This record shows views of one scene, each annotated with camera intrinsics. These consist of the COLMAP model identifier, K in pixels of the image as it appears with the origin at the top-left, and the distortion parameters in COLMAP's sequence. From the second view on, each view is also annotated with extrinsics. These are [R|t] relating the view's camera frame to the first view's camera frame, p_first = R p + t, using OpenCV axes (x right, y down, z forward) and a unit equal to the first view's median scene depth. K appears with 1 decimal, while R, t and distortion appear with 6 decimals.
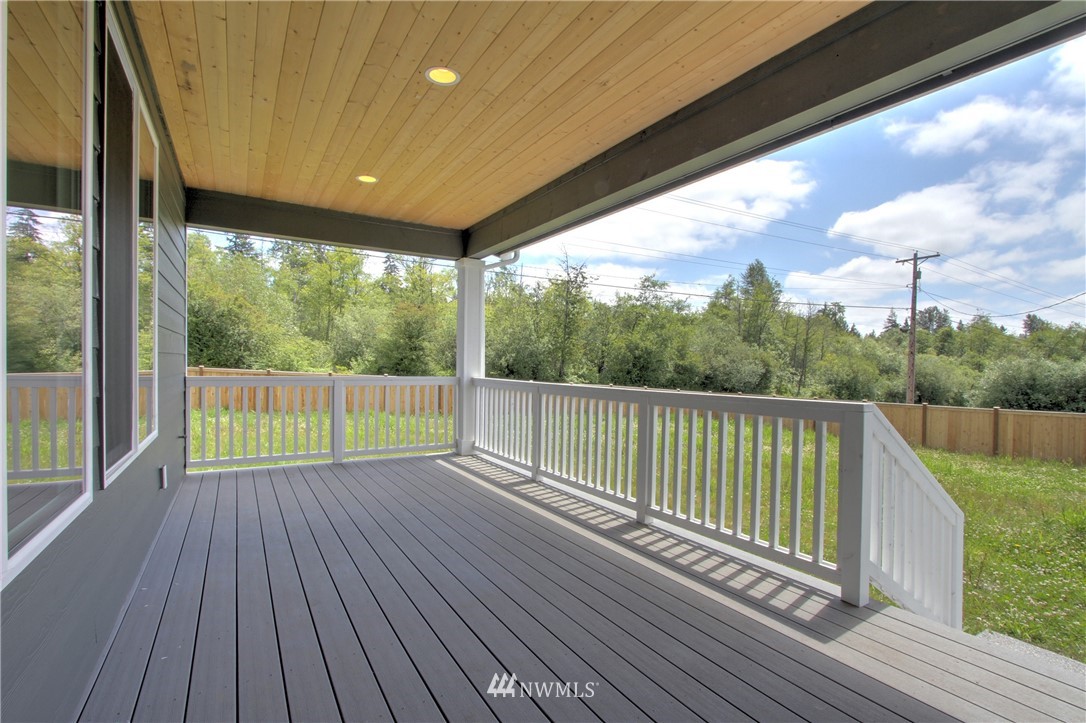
lens RADIAL K [[513.5, 0, 546.5], [0, 513.5, 365.7], [0, 0, 1]] dist [-0.019163, -0.000206]
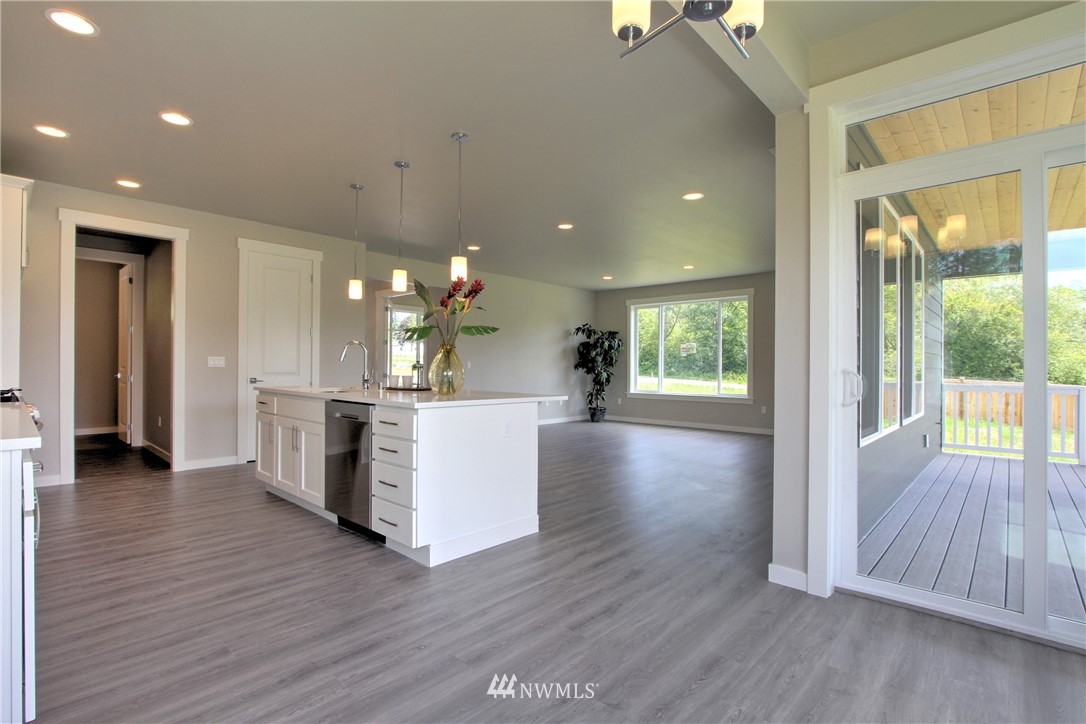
lens RADIAL K [[513.5, 0, 546.5], [0, 513.5, 366.2], [0, 0, 1]] dist [-0.019163, -0.000206]
pose [[0.280119, -0.002987, -0.959961, 0.154218], [-0.017331, 0.999816, -0.008169, 0.002244], [0.959809, 0.018925, 0.280016, -0.207837]]
